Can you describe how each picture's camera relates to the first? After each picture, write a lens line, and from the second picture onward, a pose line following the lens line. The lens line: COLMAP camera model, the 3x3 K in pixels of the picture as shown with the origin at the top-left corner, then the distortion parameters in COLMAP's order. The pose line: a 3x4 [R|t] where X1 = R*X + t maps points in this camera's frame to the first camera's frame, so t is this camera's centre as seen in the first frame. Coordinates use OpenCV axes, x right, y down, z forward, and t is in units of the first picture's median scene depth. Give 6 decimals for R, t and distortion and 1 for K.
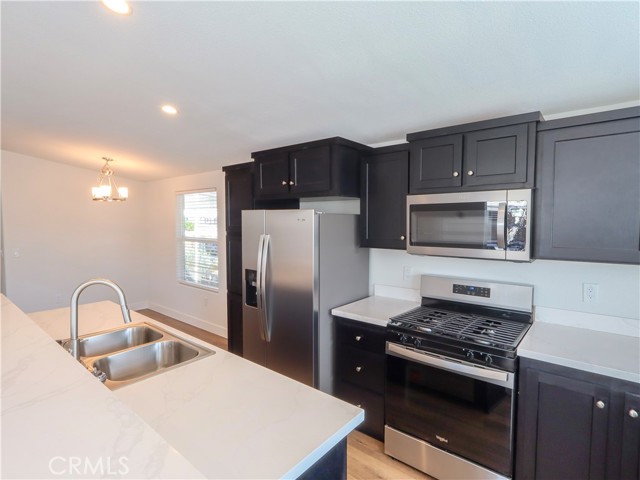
lens RADIAL K [[333.6, 0, 323.0], [0, 333.6, 240.5], [0, 0, 1]] dist [-0.000904, 0.002020]
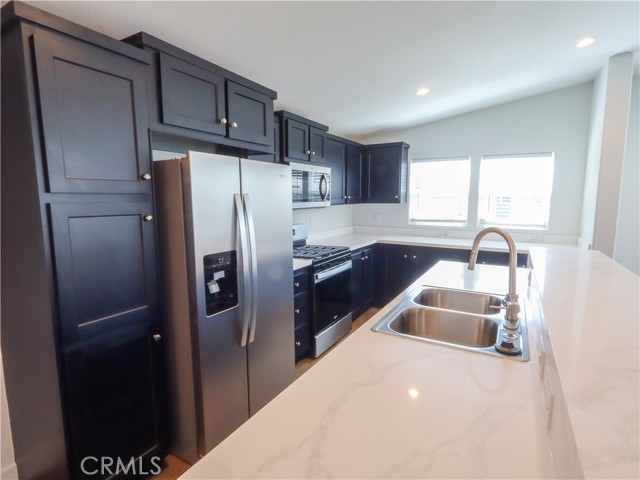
lens RADIAL K [[333.6, 0, 324.1], [0, 333.6, 239.4], [0, 0, 1]] dist [-0.000904, 0.002020]
pose [[-0.161282, -0.125885, 0.978847, -1.024110], [0.062814, 0.988511, 0.137477, -0.012316], [-0.984907, 0.083657, -0.151521, 1.081979]]
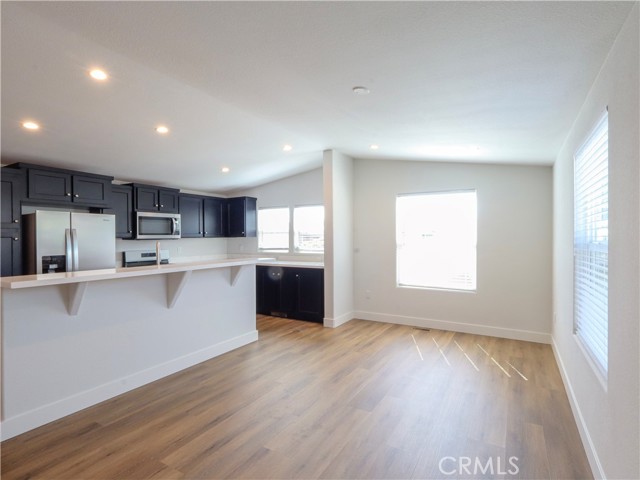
lens RADIAL K [[333.6, 0, 323.2], [0, 333.6, 238.8], [0, 0, 1]] dist [-0.000904, 0.002020]
pose [[-0.151155, -0.003647, 0.988503, -2.048934], [0.067162, 0.997645, 0.013951, 0.089861], [-0.986226, 0.068498, -0.150554, 0.151757]]
